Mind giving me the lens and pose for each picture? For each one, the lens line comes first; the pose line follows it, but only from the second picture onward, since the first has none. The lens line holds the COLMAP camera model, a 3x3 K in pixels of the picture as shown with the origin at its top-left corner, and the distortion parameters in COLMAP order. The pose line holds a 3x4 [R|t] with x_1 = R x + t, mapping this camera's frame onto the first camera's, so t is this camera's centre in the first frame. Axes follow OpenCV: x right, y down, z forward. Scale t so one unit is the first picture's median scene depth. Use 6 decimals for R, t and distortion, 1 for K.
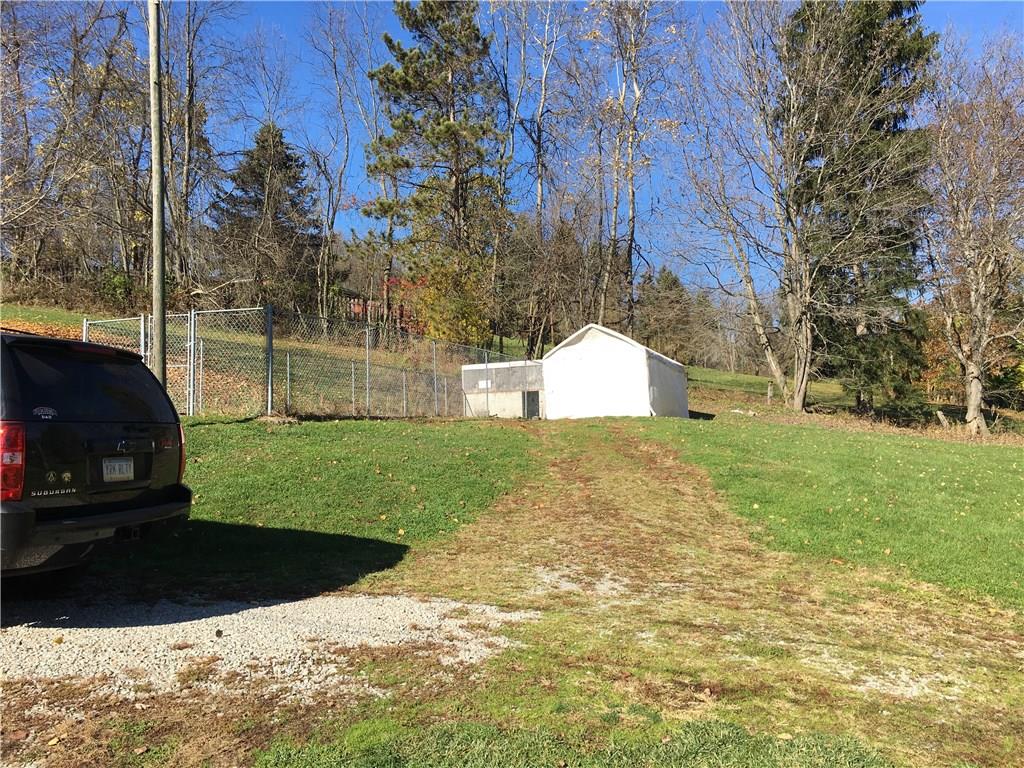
lens RADIAL K [[864.2, 0, 514.8], [0, 864.2, 378.0], [0, 0, 1]] dist [0.078924, -0.098598]
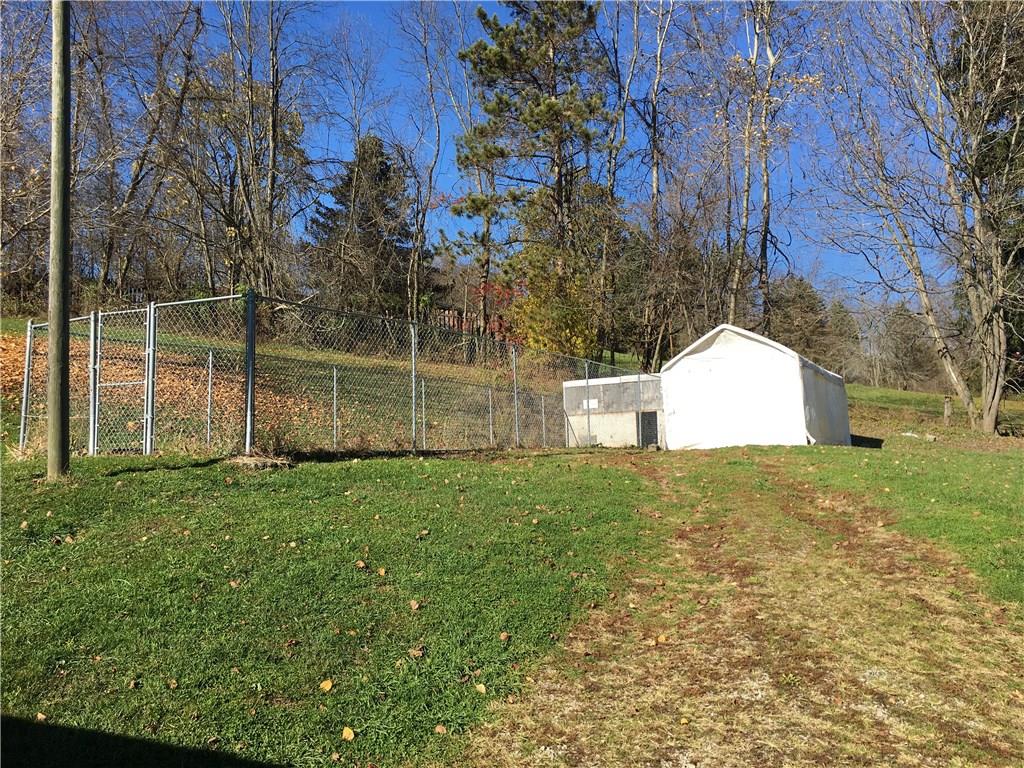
lens RADIAL K [[864.2, 0, 531.6], [0, 864.2, 405.4], [0, 0, 1]] dist [0.078924, -0.098598]
pose [[0.993180, -0.010819, -0.116092, 0.005297], [0.011804, 0.999900, 0.007800, 0.001243], [0.115996, -0.009117, 0.993208, 0.160814]]
